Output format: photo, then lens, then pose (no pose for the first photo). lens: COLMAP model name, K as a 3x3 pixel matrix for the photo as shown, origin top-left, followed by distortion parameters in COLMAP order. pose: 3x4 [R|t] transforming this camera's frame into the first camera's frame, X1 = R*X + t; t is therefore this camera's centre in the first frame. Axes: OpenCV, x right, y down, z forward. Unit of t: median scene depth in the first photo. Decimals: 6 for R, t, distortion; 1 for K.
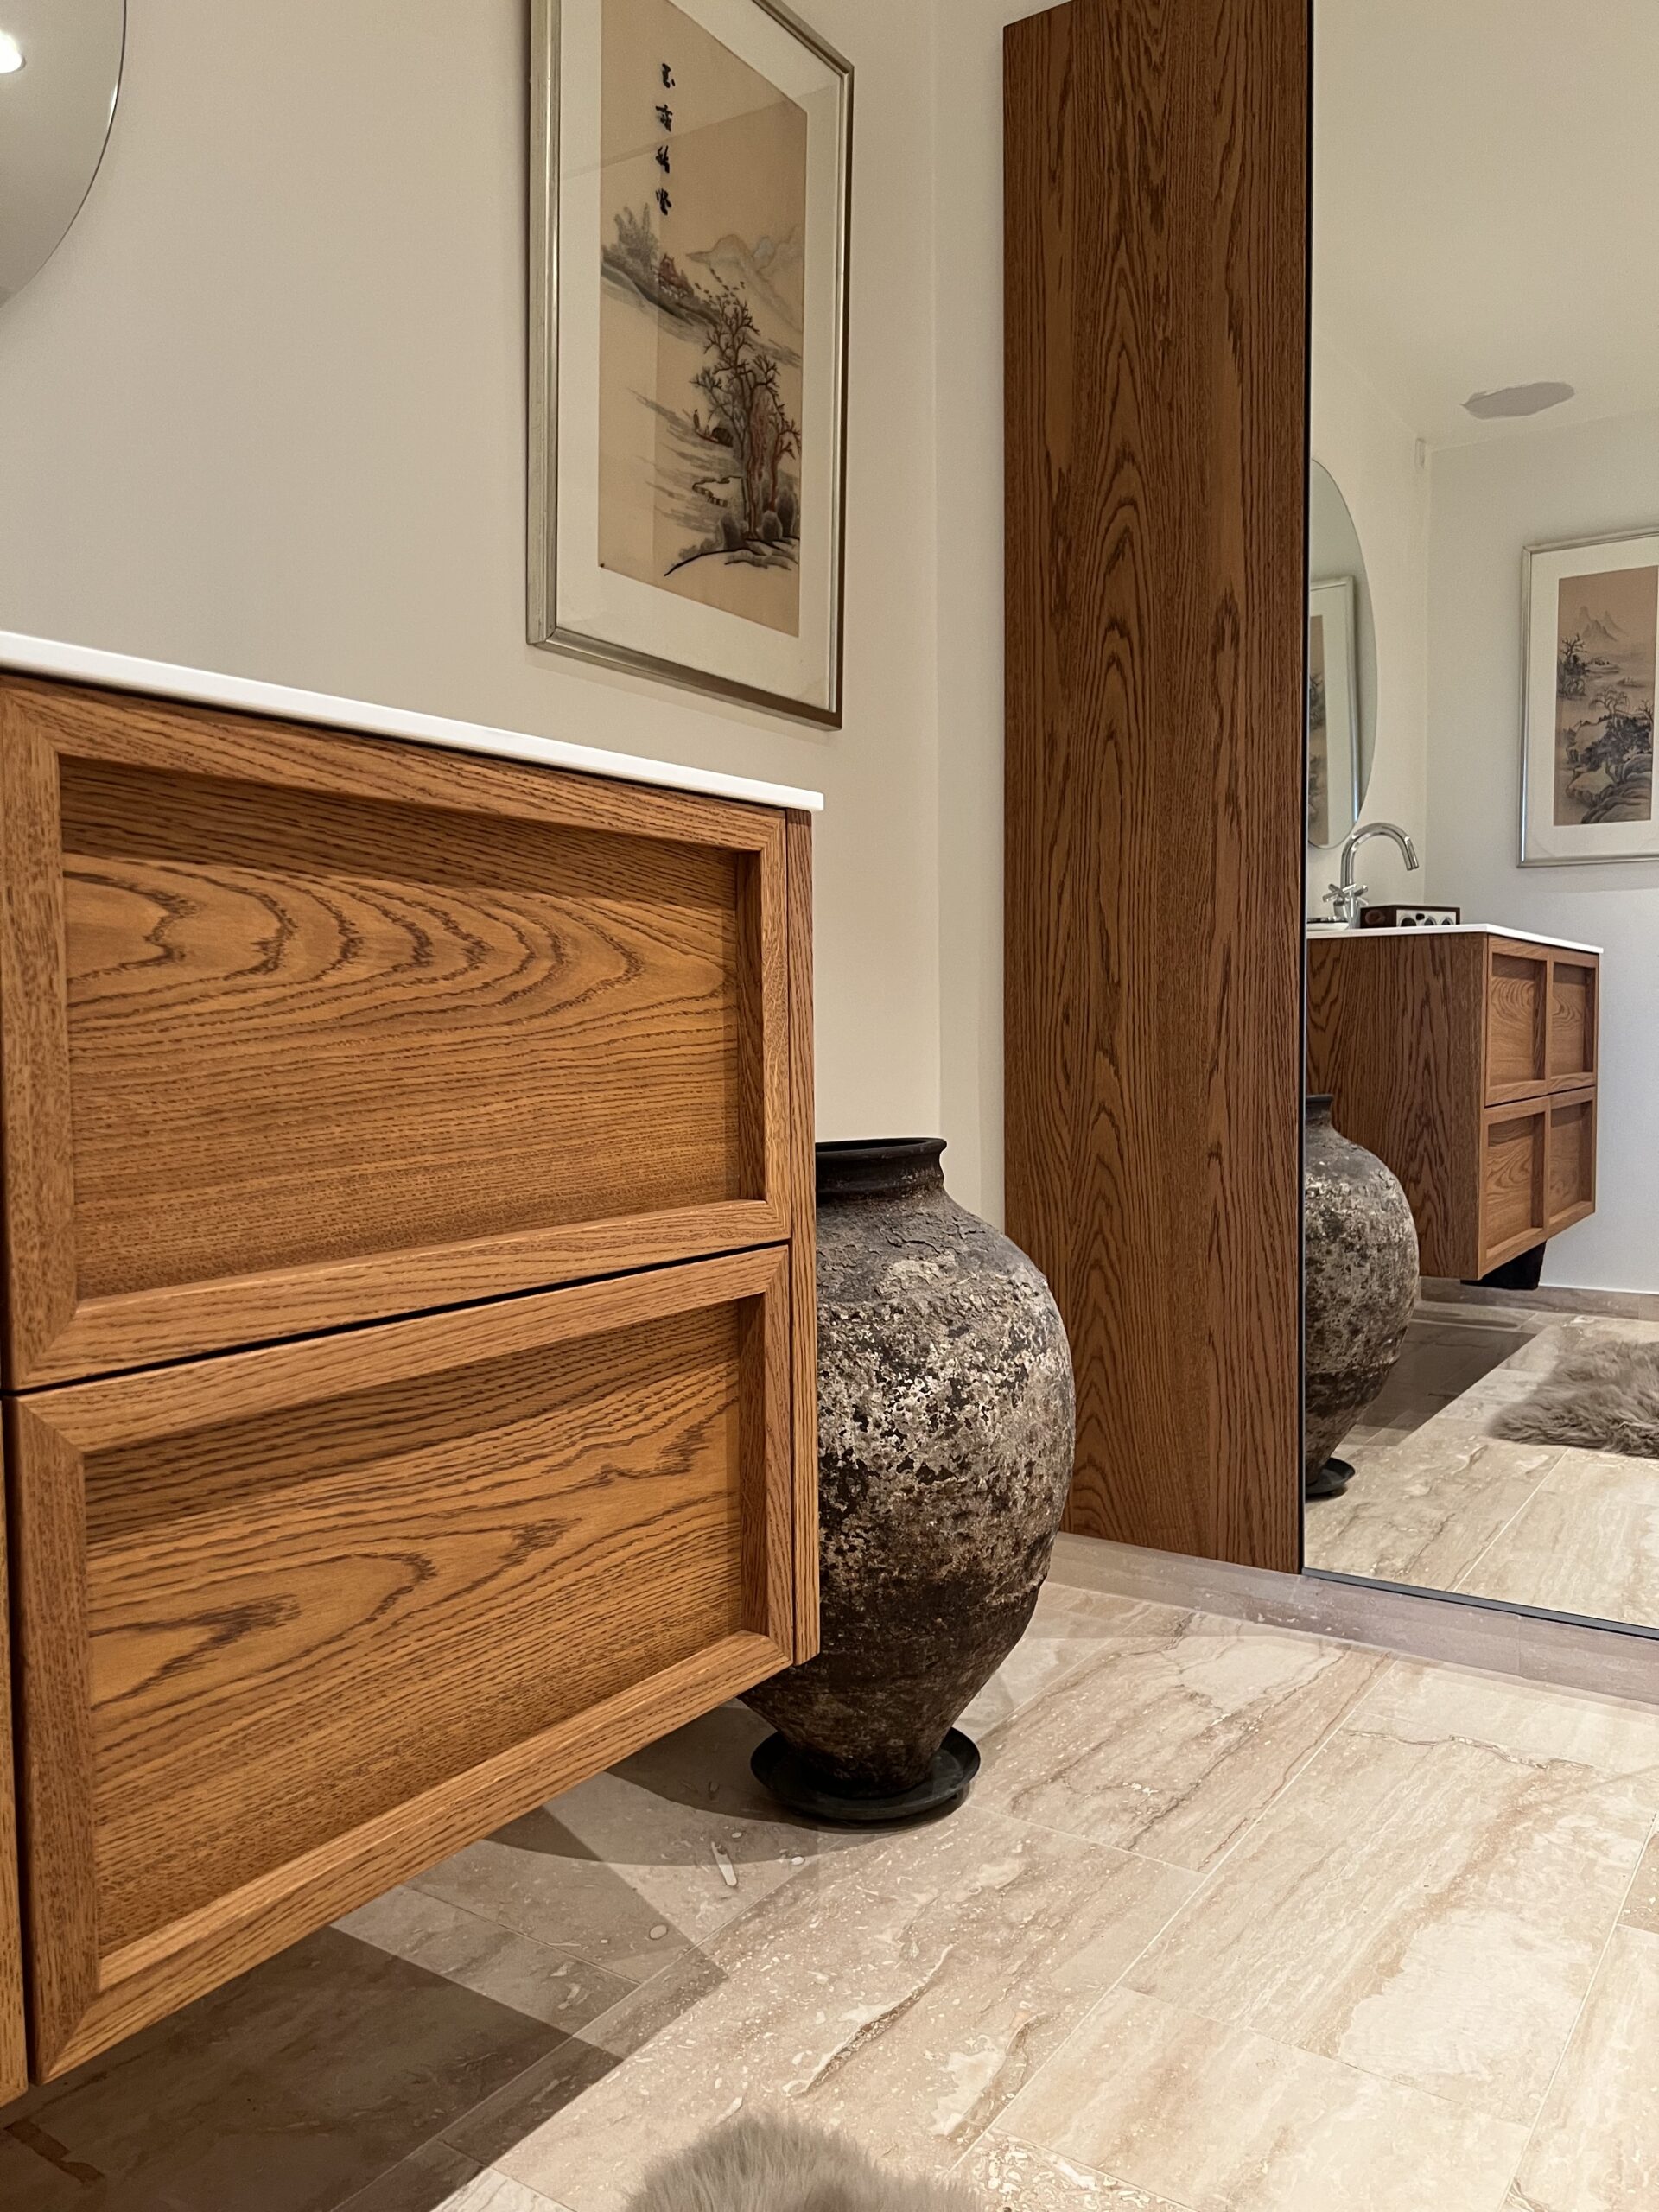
lens RADIAL K [[1663.5, 0, 820.9], [0, 1663.5, 1109.4], [0, 0, 1]] dist [0.070576, -0.086213]
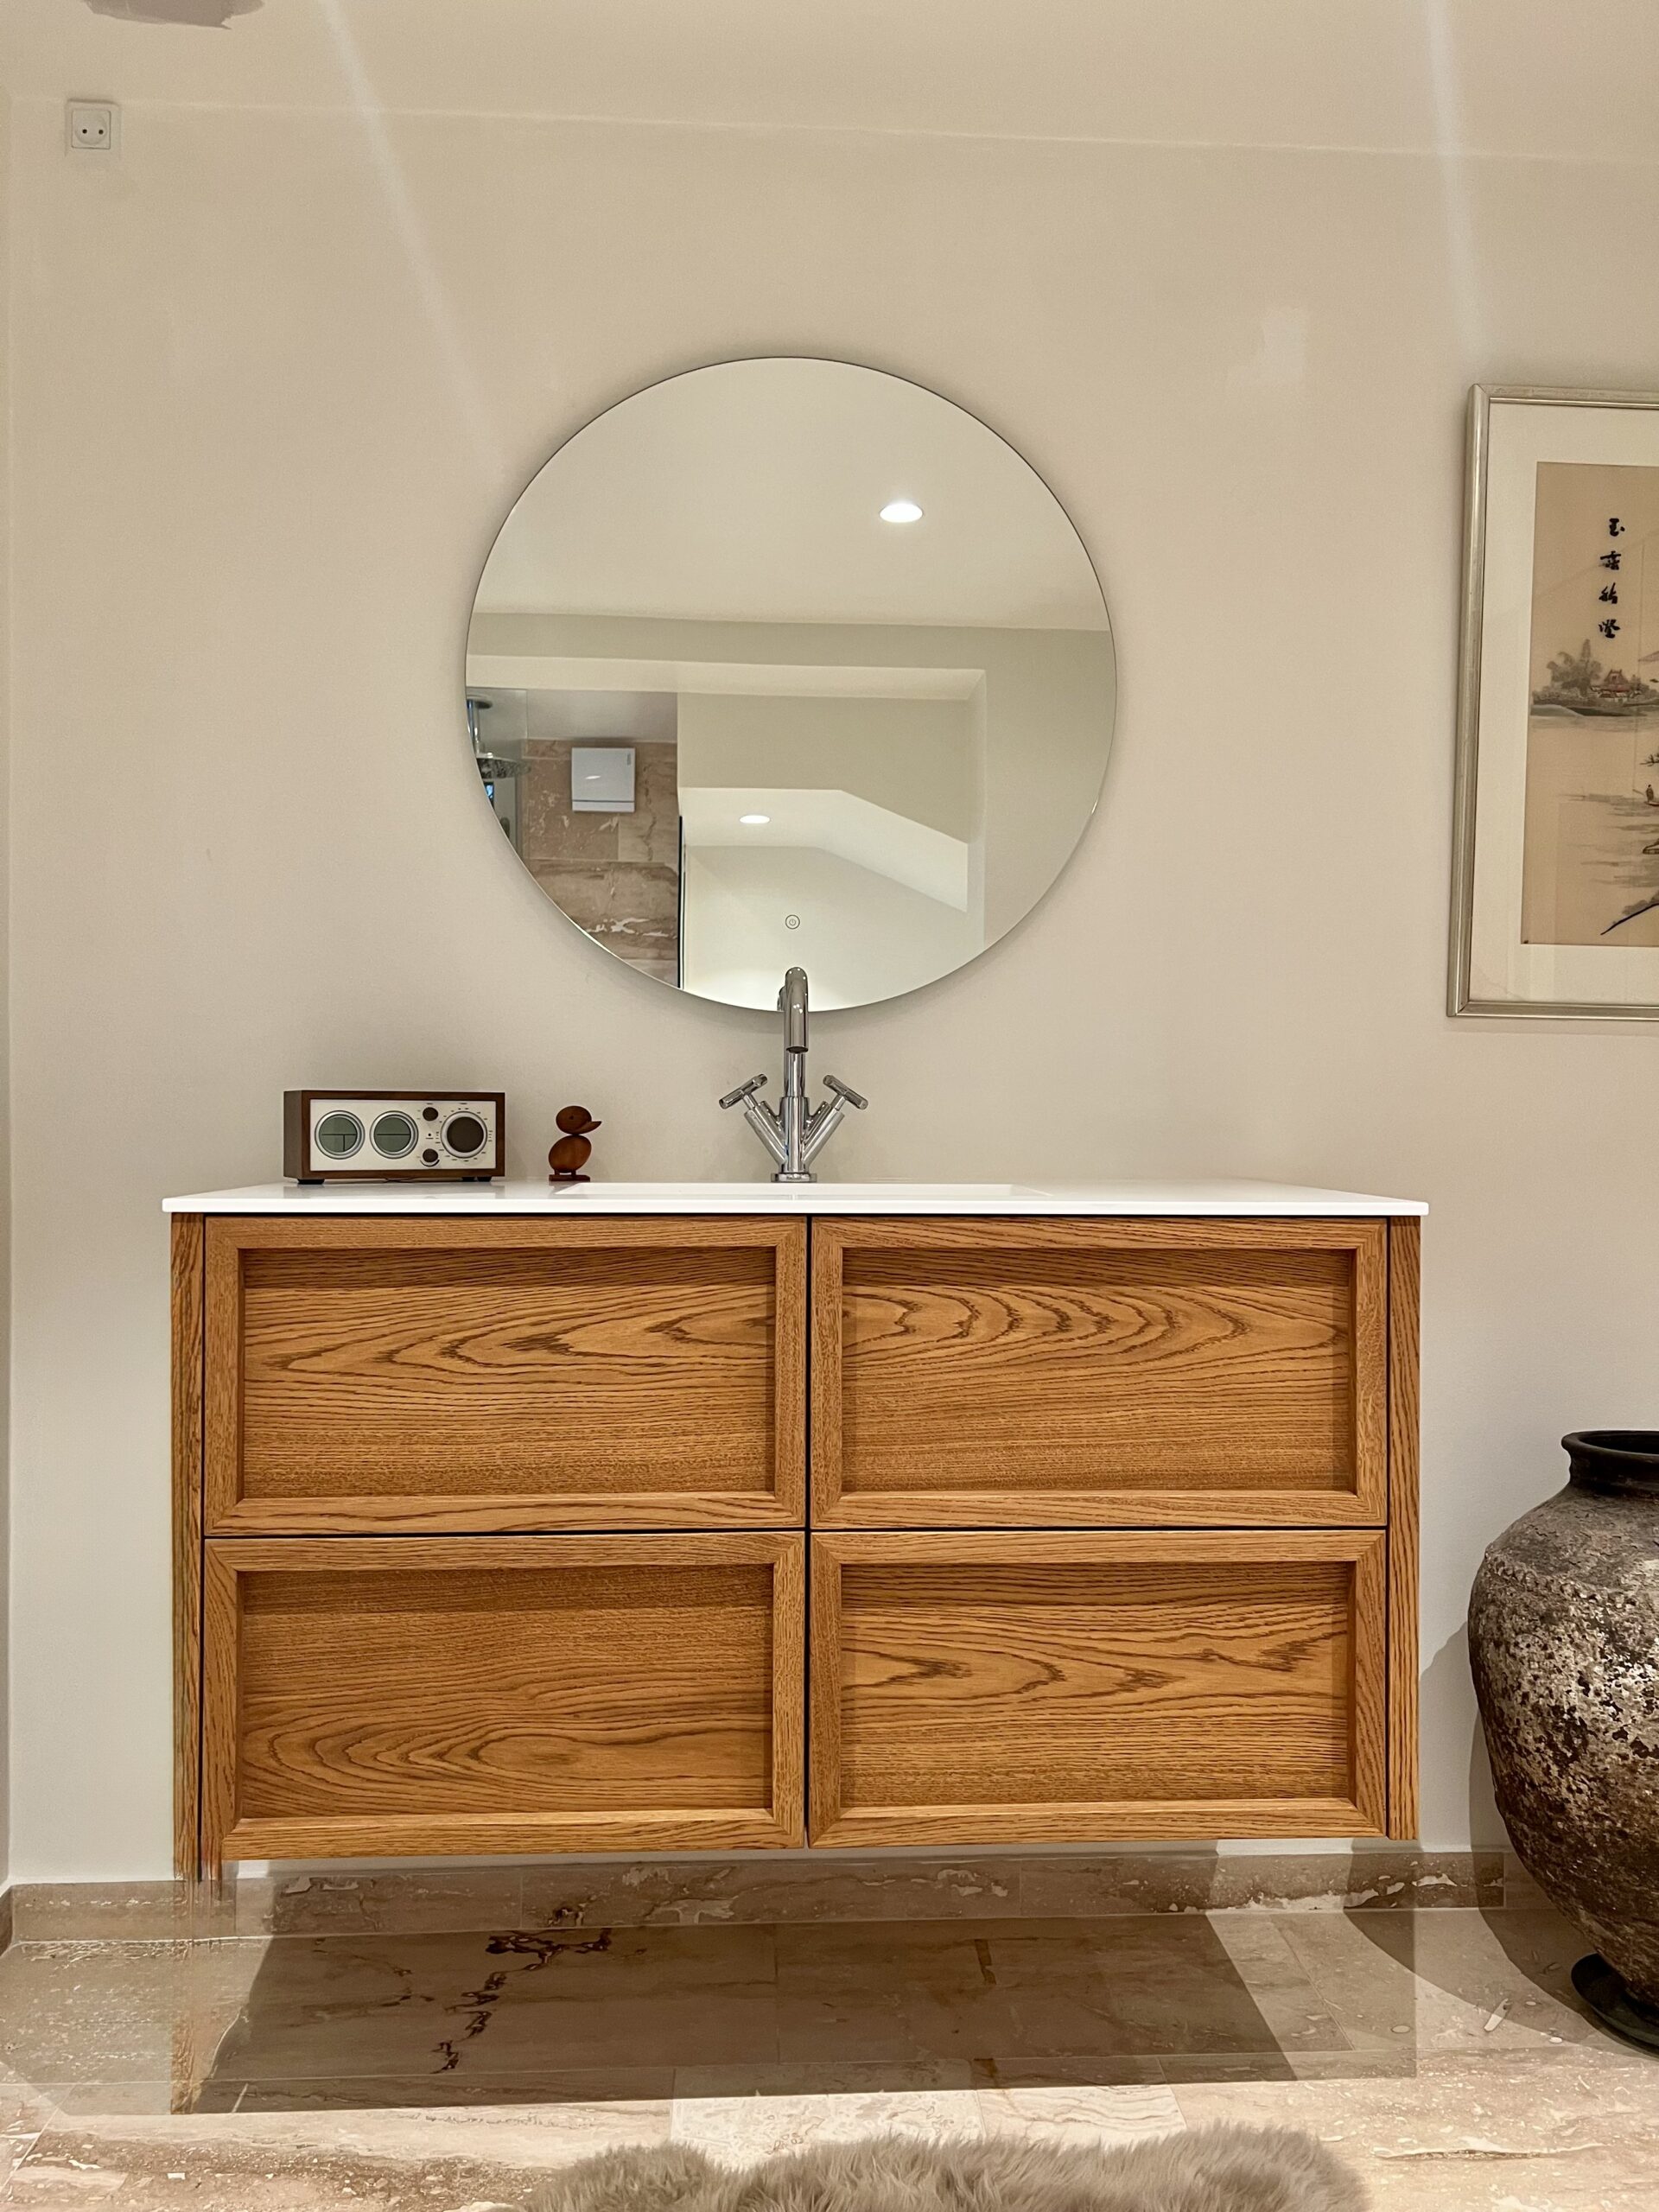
lens RADIAL K [[1663.5, 0, 849.2], [0, 1663.5, 1121.1], [0, 0, 1]] dist [0.070576, -0.086213]
pose [[0.612570, 0.018748, -0.790194, 0.898049], [-0.052016, 0.998508, -0.016632, -0.236135], [0.788703, 0.051291, 0.612631, -0.248272]]
